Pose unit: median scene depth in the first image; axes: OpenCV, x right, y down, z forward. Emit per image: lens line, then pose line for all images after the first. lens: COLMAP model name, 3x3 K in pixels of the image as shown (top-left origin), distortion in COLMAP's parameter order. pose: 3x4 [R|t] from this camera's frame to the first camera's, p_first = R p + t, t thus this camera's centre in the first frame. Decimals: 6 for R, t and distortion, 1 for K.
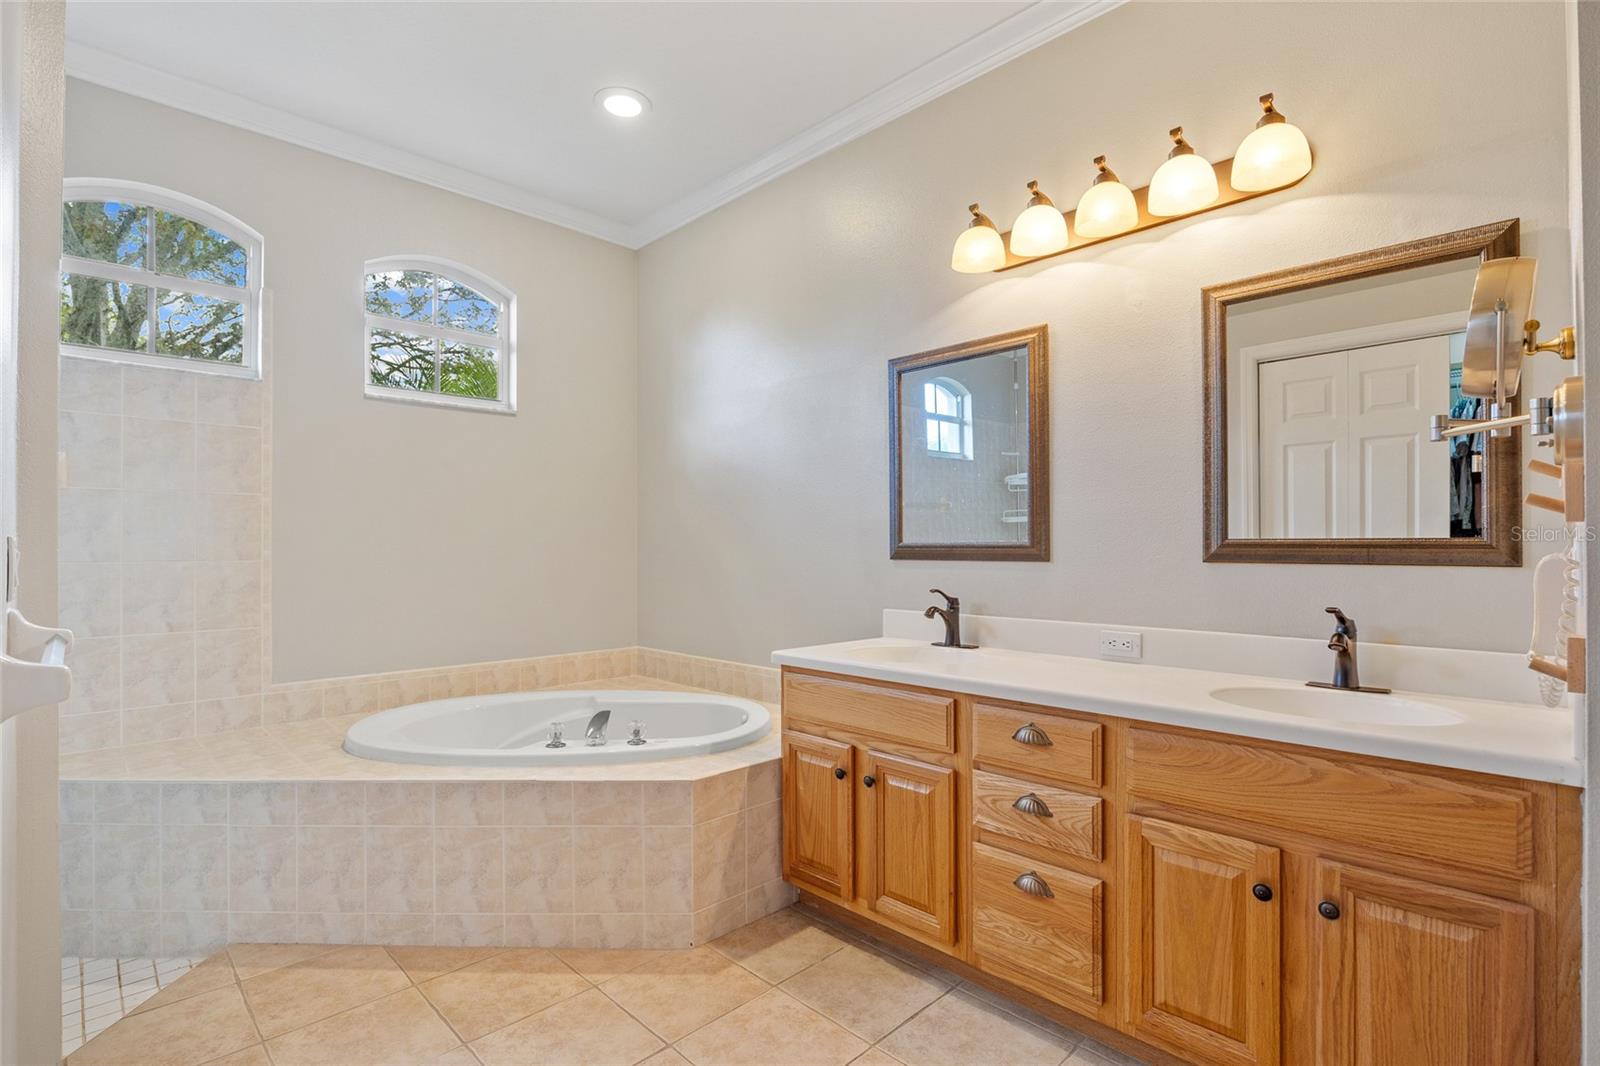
lens RADIAL K [[769.9, 0, 804.7], [0, 769.9, 545.8], [0, 0, 1]] dist [-0.006224, -0.000099]
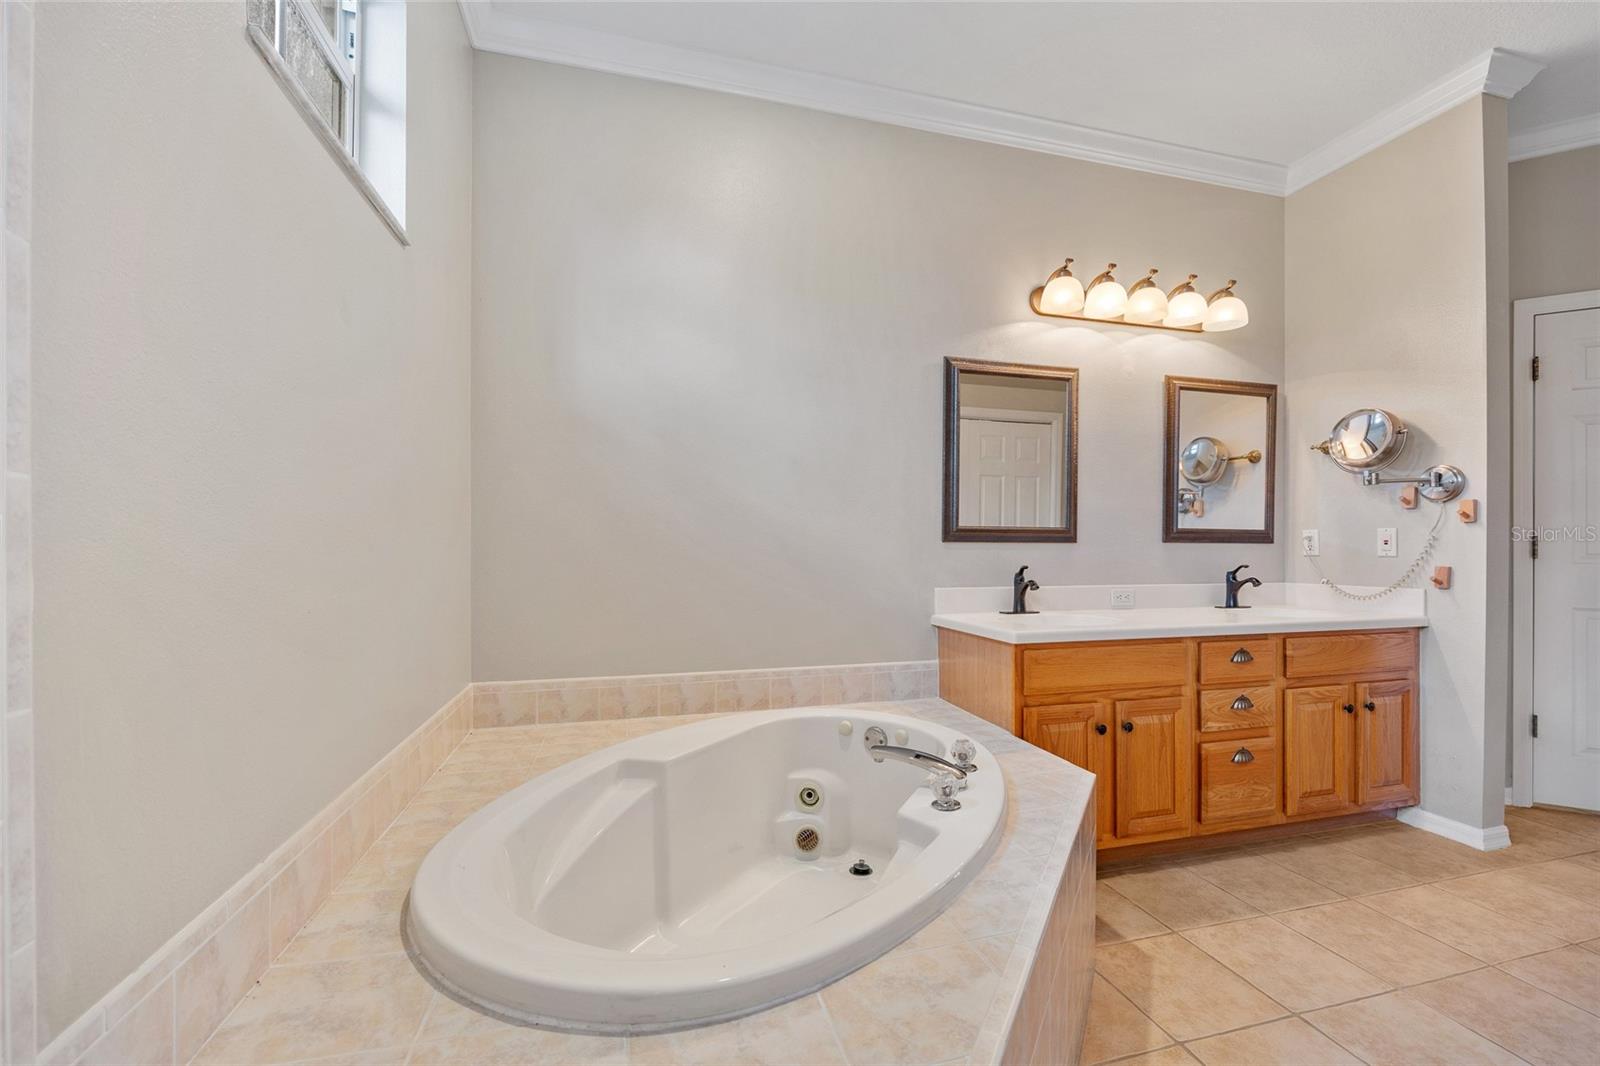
lens RADIAL K [[648.0, 0, 798.8], [0, 648.0, 529.0], [0, 0, 1]] dist [-0.003236, -0.000115]
pose [[0.505117, 0.010942, 0.862982, -1.081743], [-0.005971, 0.999940, -0.009183, 0.014109], [-0.863030, -0.000514, 0.505152, 0.978681]]
